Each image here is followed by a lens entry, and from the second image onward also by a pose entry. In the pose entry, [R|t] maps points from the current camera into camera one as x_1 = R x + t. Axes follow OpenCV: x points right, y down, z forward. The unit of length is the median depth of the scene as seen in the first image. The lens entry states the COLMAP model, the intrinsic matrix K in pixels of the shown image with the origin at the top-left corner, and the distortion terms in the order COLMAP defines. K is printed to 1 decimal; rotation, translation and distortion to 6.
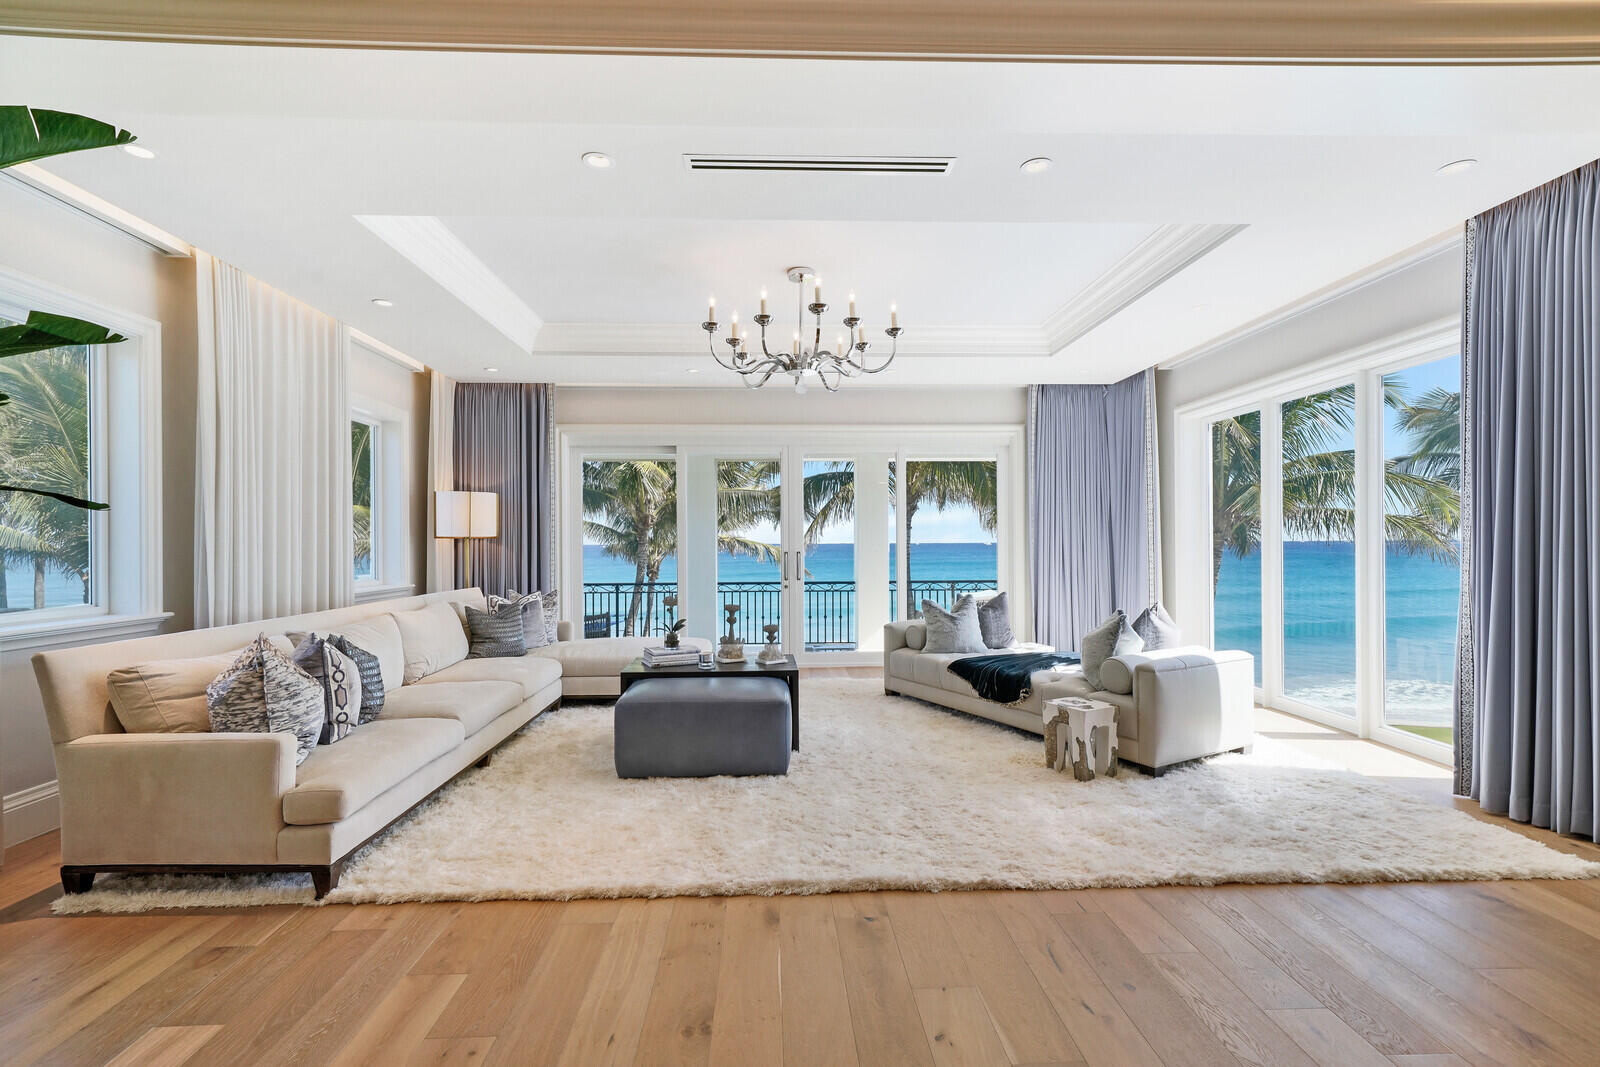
lens RADIAL K [[723.4, 0, 799.8], [0, 723.4, 540.1], [0, 0, 1]] dist [0.011657, 0.000296]
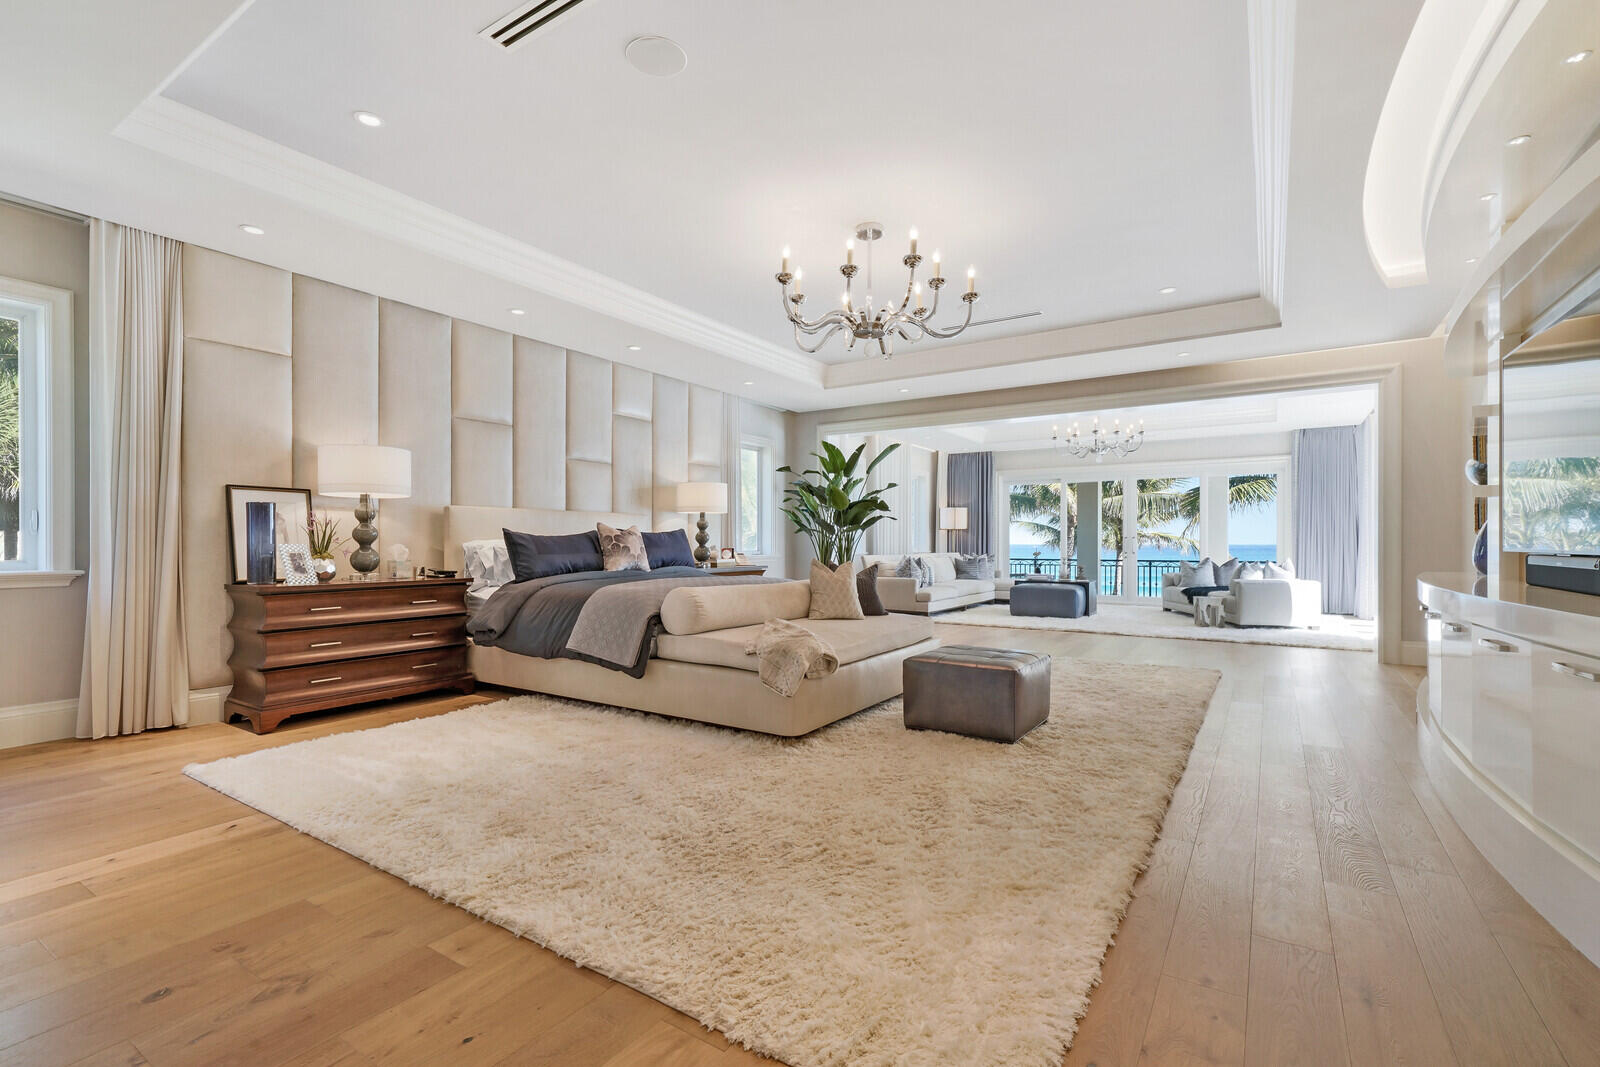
lens RADIAL K [[723.4, 0, 799.8], [0, 723.4, 540.1], [0, 0, 1]] dist [0.011657, 0.000296]
pose [[0.817739, 0.003637, -0.575577, 0.434844], [-0.004270, 0.999991, 0.000252, 0.032301], [0.575573, 0.002252, 0.817747, -1.099919]]
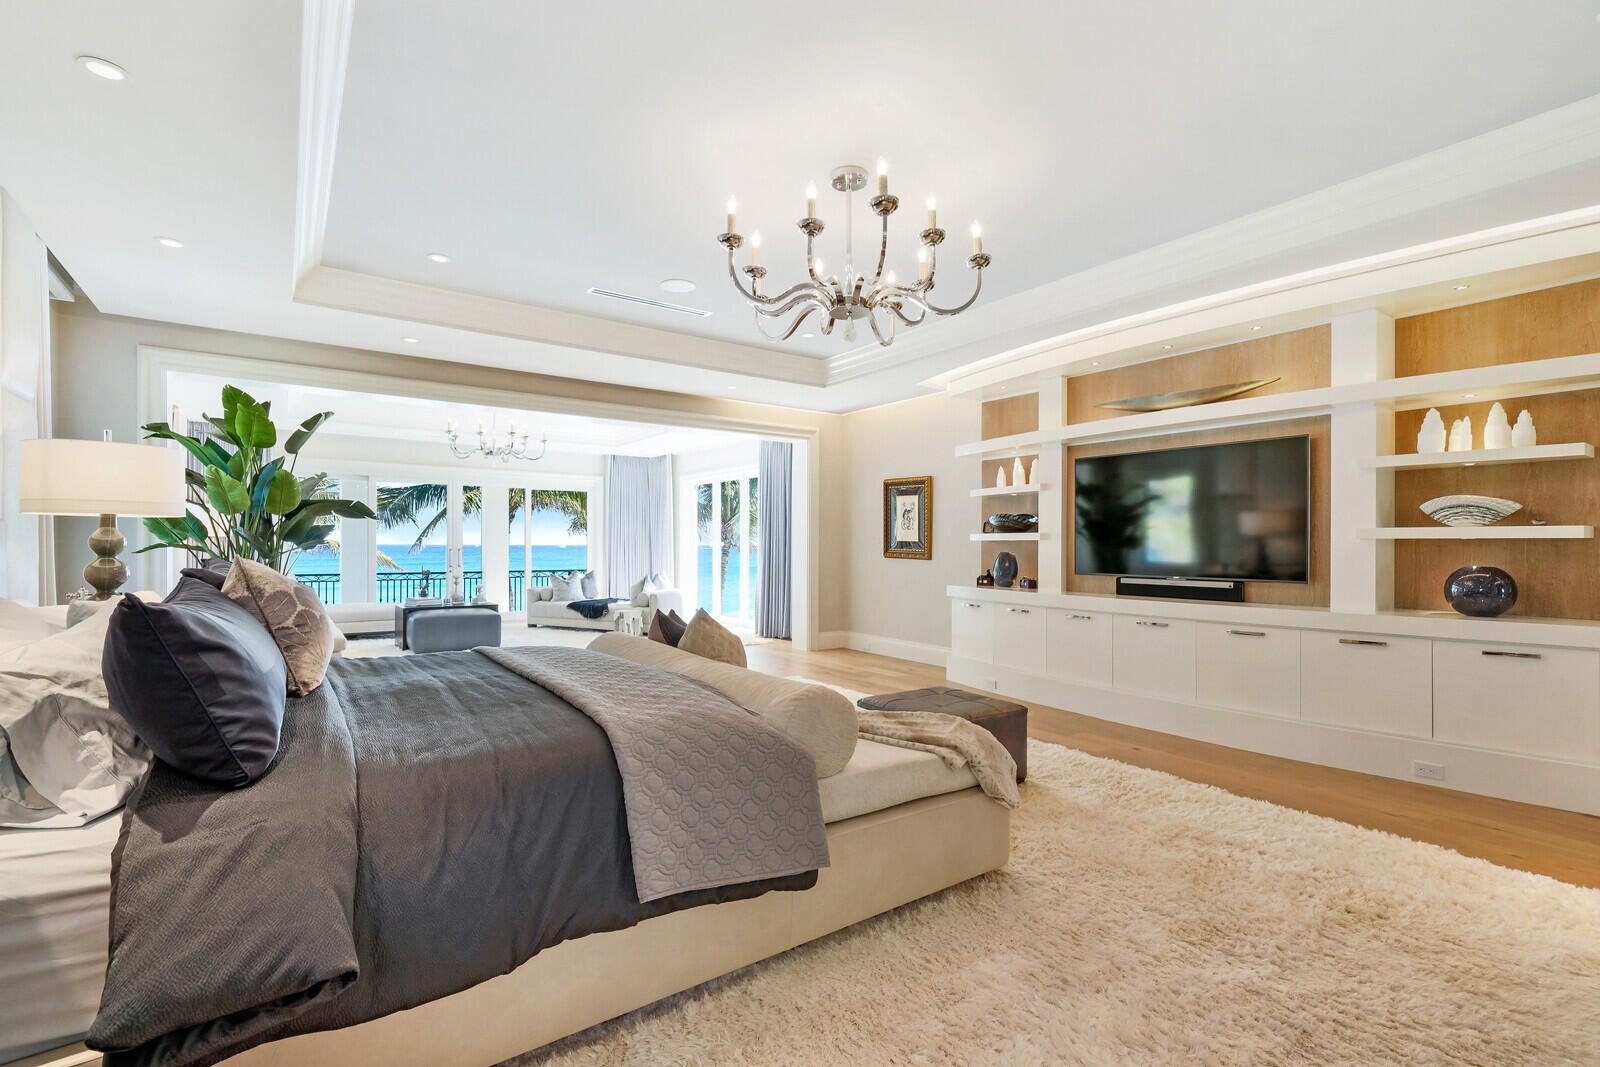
lens RADIAL K [[723.4, 0, 799.8], [0, 723.4, 540.1], [0, 0, 1]] dist [0.011657, 0.000296]
pose [[0.836913, 0.012543, 0.547192, -0.308637], [-0.009558, 0.999920, -0.008302, 0.003371], [-0.547252, 0.001718, 0.836966, -0.897165]]
